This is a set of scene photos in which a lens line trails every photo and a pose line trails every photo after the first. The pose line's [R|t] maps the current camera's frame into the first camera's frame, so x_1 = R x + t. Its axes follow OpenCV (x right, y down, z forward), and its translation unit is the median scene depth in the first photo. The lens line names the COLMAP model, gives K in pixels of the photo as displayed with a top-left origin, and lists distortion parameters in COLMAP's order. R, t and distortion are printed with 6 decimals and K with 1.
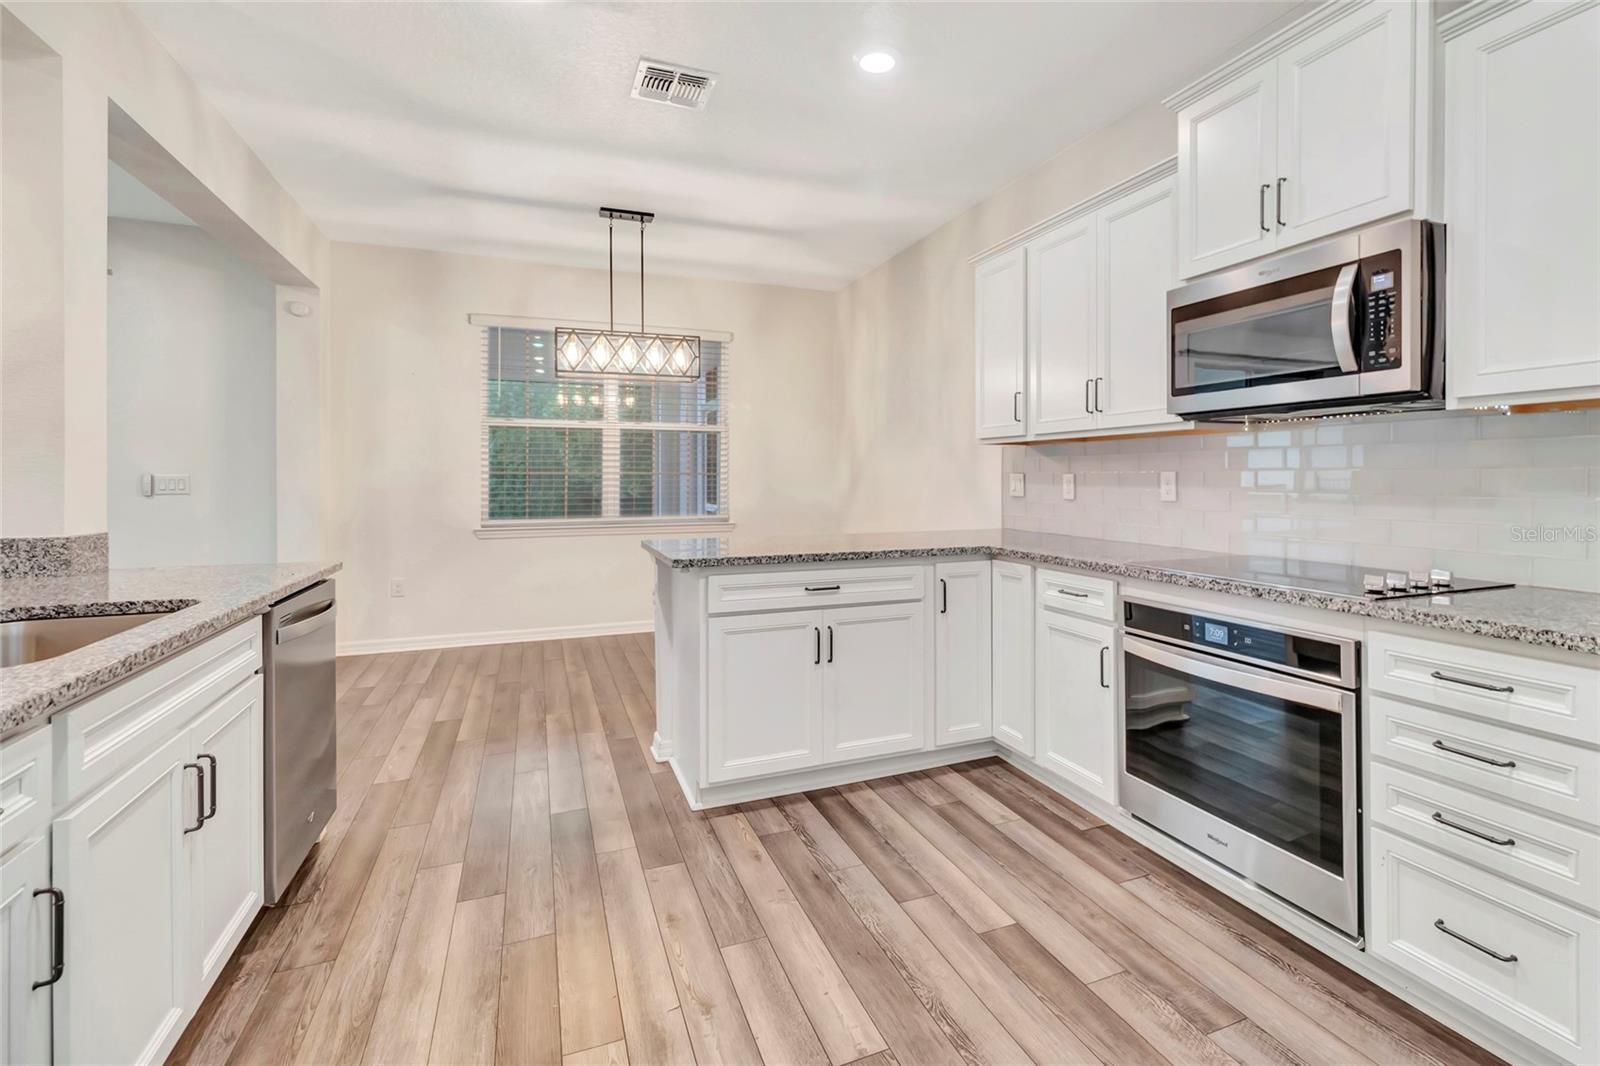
lens RADIAL K [[710.0, 0, 798.7], [0, 710.0, 464.5], [0, 0, 1]] dist [0.022402, 0.000771]
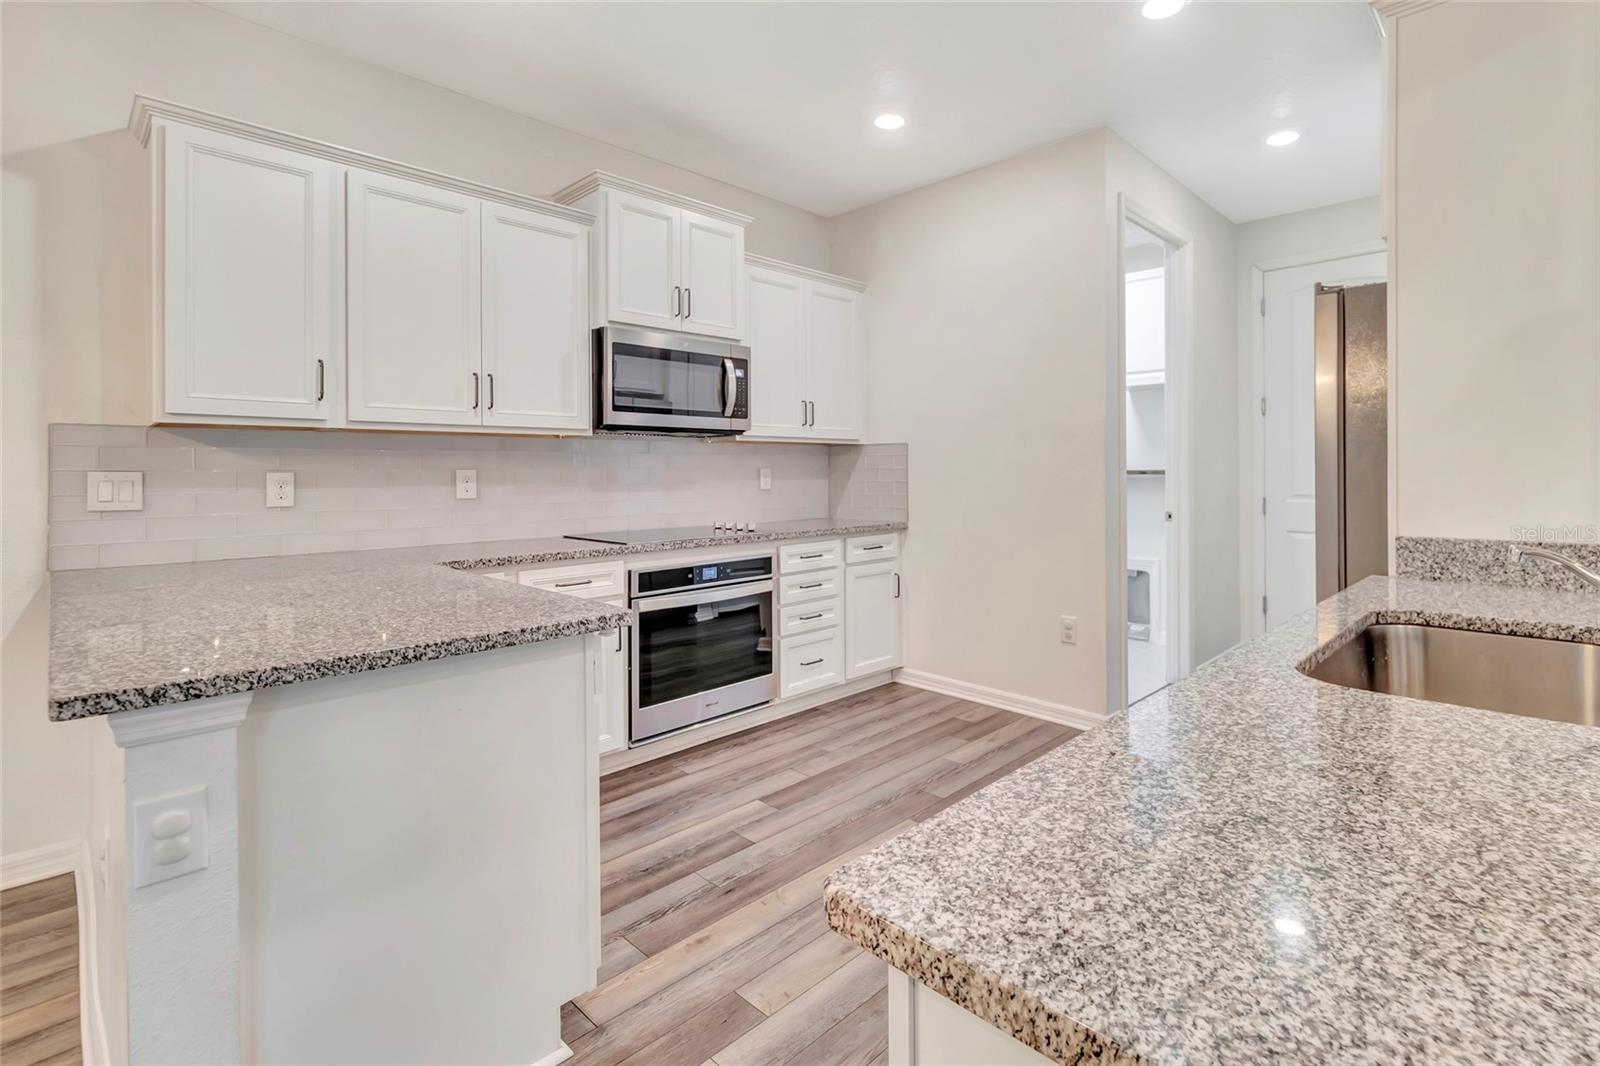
lens RADIAL K [[735.8, 0, 921.0], [0, 735.8, 454.5], [0, 0, 1]] dist [0.002680, 0.000327]
pose [[-0.470987, 0.028844, 0.881668, -1.008104], [-0.005273, 0.999355, -0.035511, 0.030256], [-0.882124, -0.021374, -0.470532, 1.290249]]
